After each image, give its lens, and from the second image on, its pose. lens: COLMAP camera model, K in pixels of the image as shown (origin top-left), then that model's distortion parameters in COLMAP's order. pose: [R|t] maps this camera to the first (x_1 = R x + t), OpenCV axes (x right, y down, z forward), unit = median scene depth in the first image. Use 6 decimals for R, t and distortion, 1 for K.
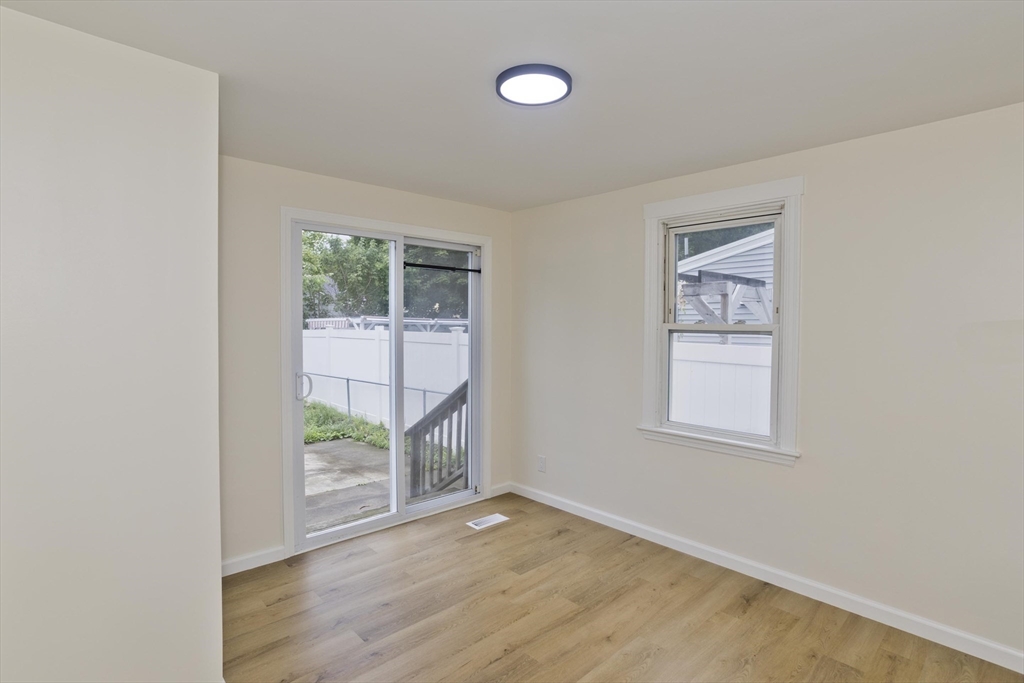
lens RADIAL K [[518.6, 0, 512.0], [0, 518.6, 341.5], [0, 0, 1]] dist [-0.053428, 0.032034]
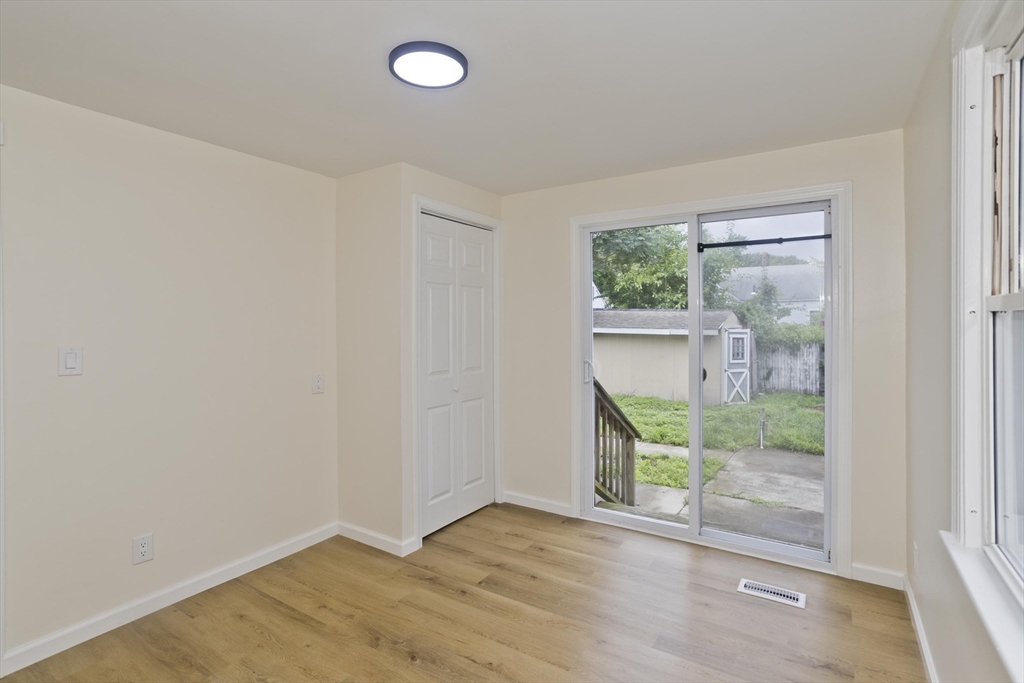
lens RADIAL K [[493.9, 0, 515.1], [0, 493.9, 336.1], [0, 0, 1]] dist [-0.048960, 0.026646]
pose [[0.231753, 0.017371, -0.972619, 0.558777], [-0.024450, 0.999629, 0.012027, -0.000867], [0.972467, 0.020993, 0.232092, 0.547228]]
